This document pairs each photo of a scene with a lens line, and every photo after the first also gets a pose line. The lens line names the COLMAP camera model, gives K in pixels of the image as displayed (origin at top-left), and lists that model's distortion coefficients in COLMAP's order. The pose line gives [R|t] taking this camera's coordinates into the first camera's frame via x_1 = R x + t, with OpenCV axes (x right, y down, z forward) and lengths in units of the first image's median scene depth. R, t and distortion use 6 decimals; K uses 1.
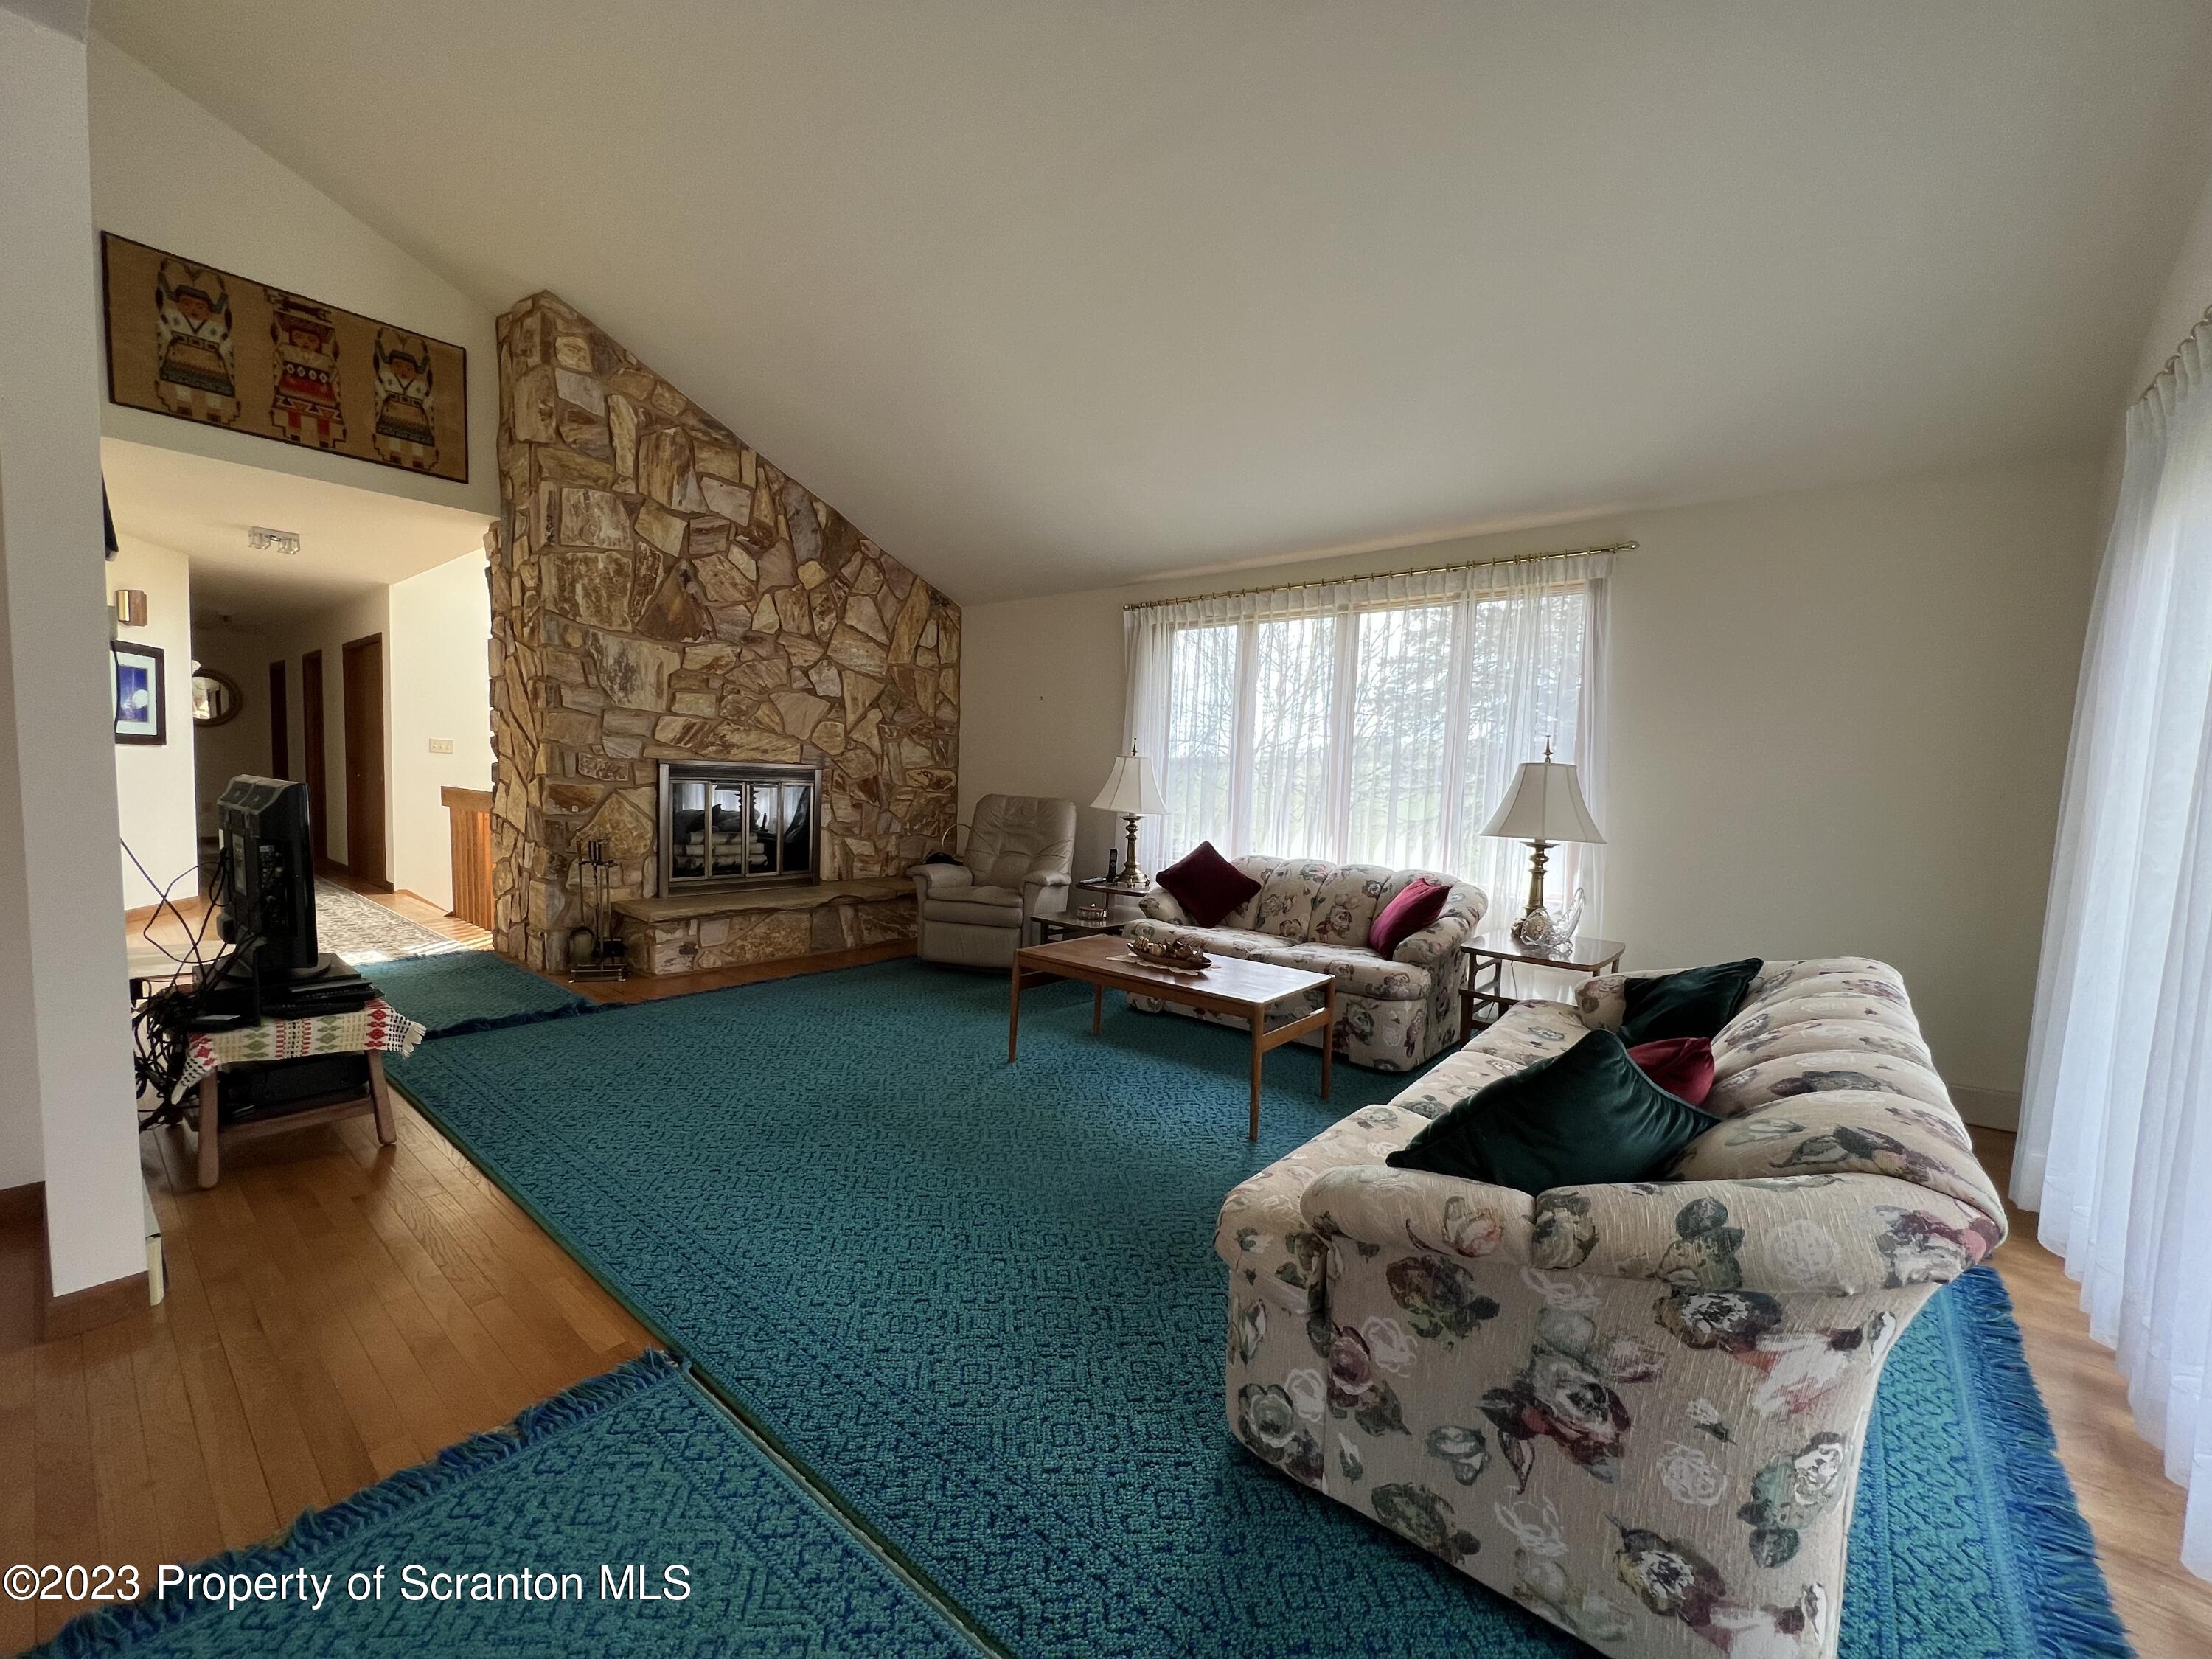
lens RADIAL K [[882.1, 0, 1102.2], [0, 882.1, 839.0], [0, 0, 1]] dist [-0.005357, -0.000038]
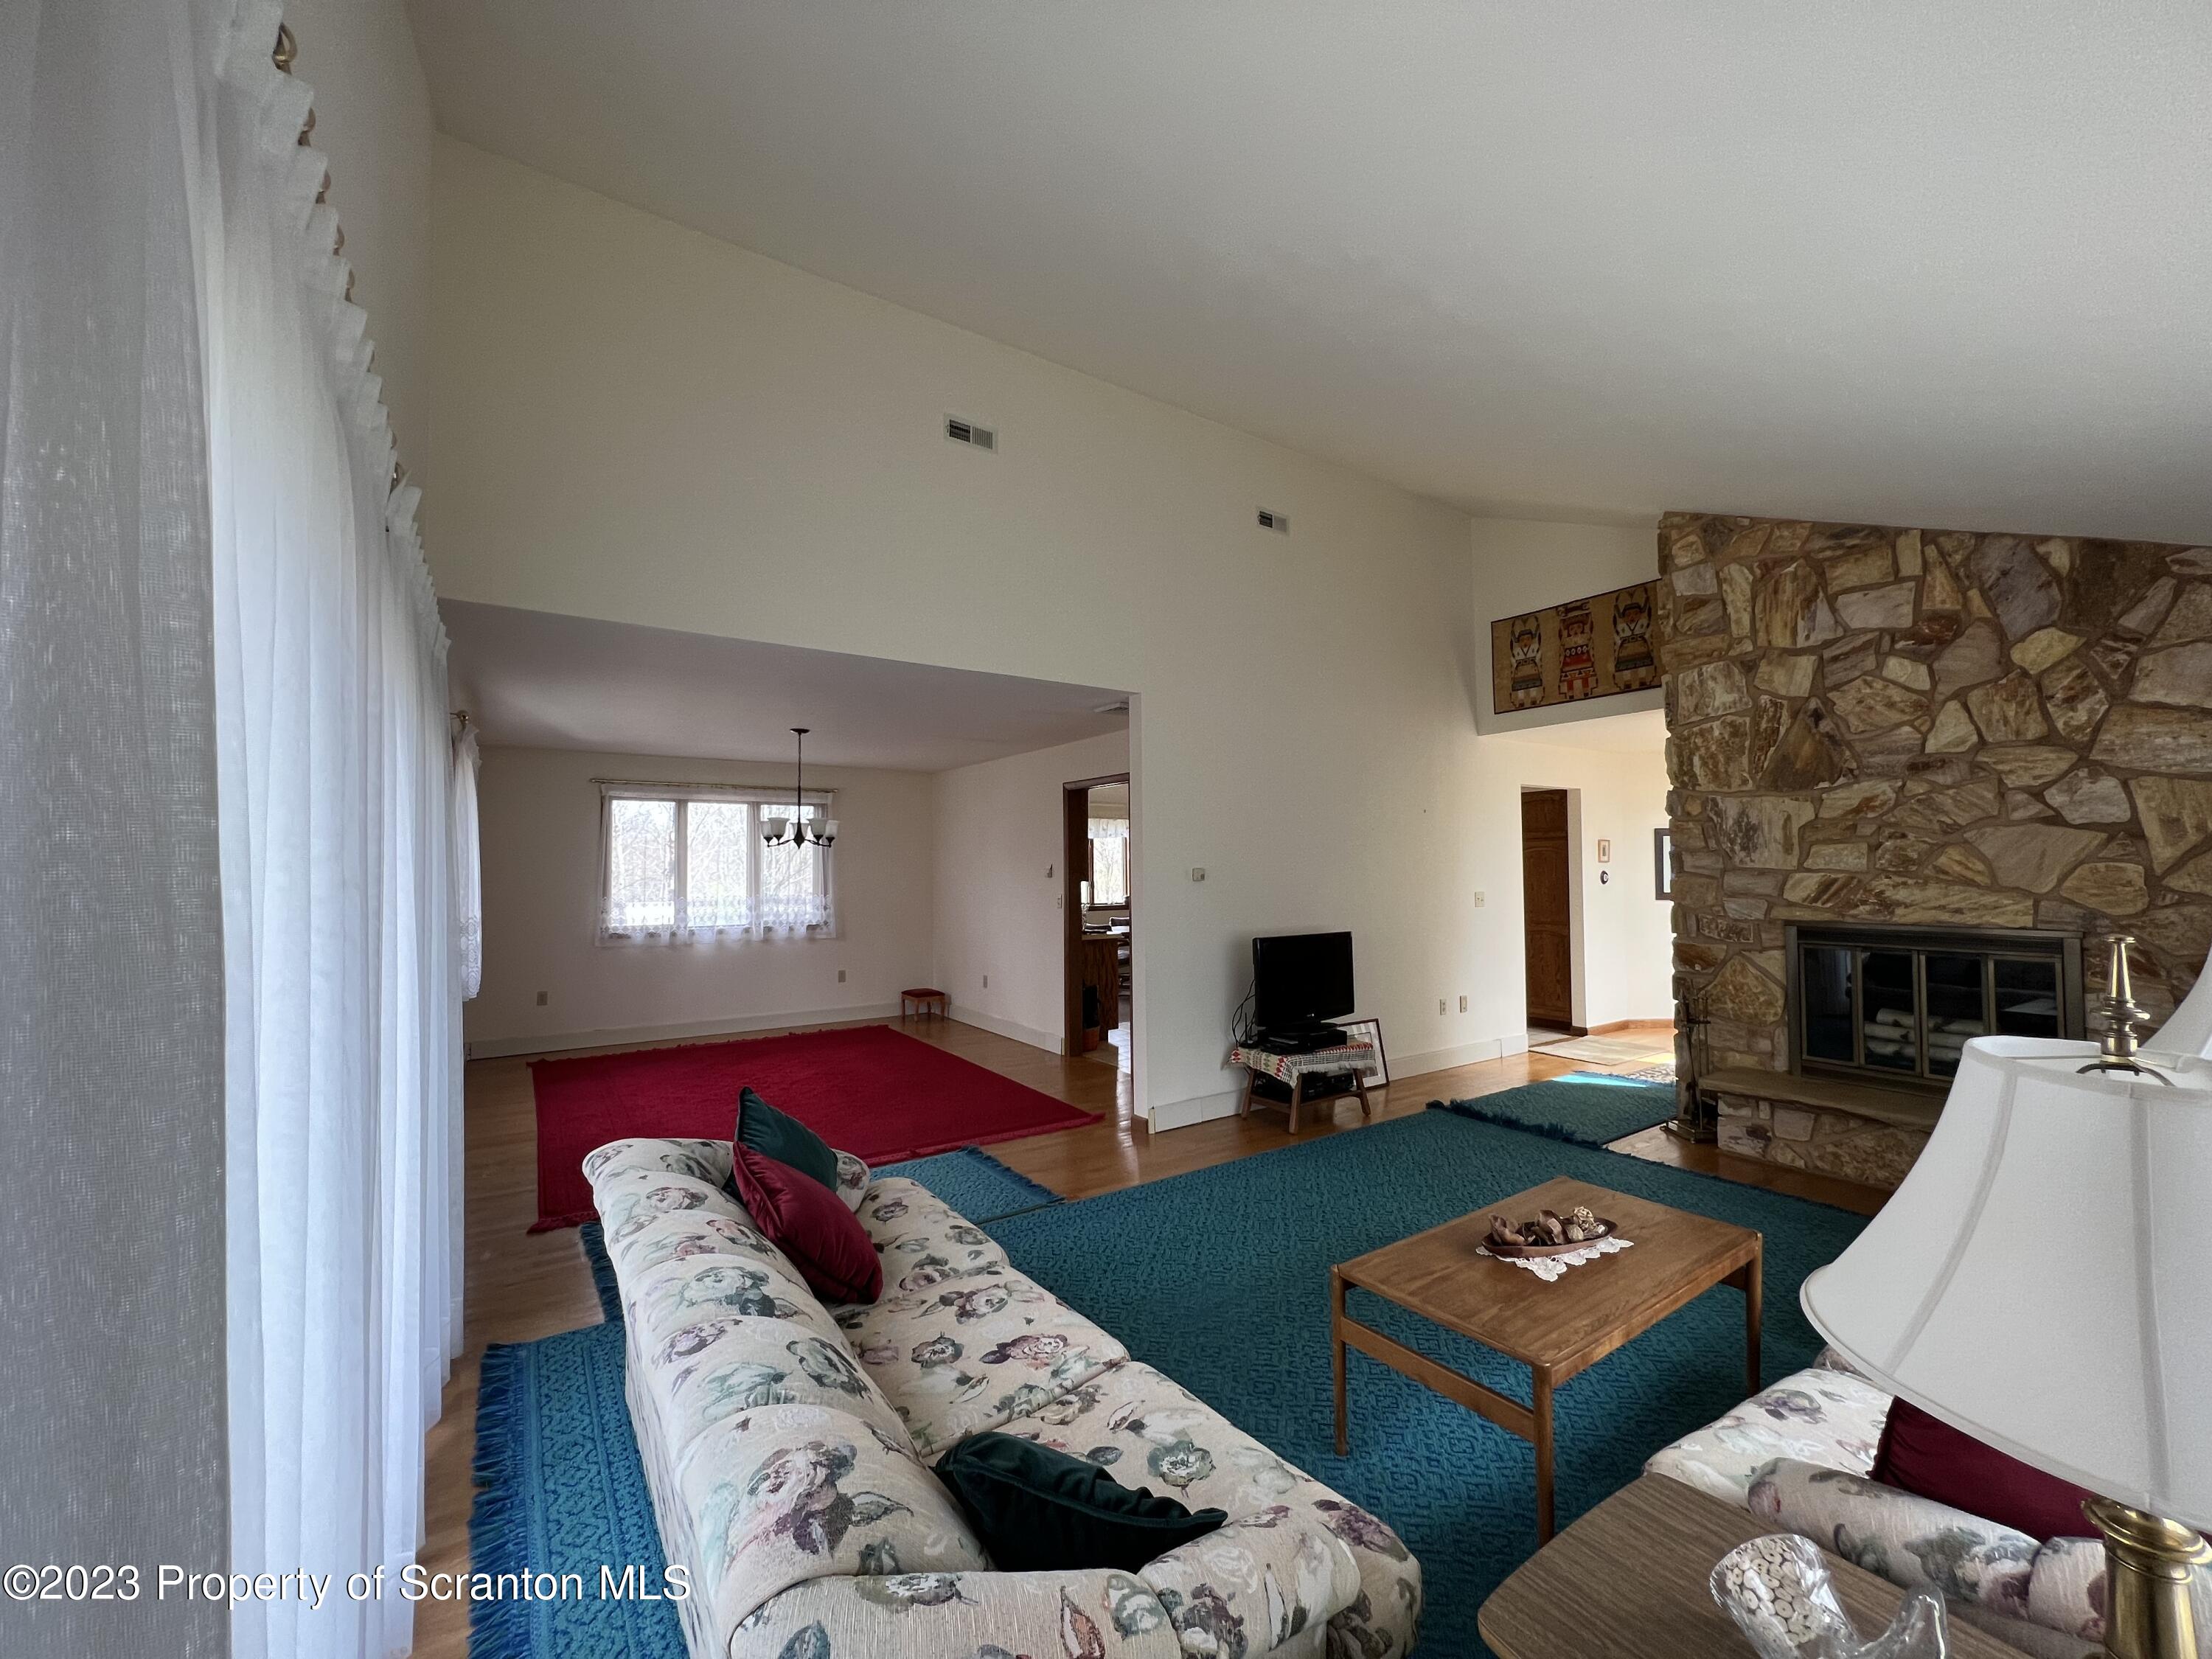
lens RADIAL K [[882.1, 0, 1102.2], [0, 882.1, 839.0], [0, 0, 1]] dist [-0.005357, -0.000038]
pose [[-0.284842, -0.067203, -0.956216, 0.572754], [-0.072978, 0.996165, -0.048271, -0.078486], [0.955792, 0.056033, -0.288654, 0.574306]]
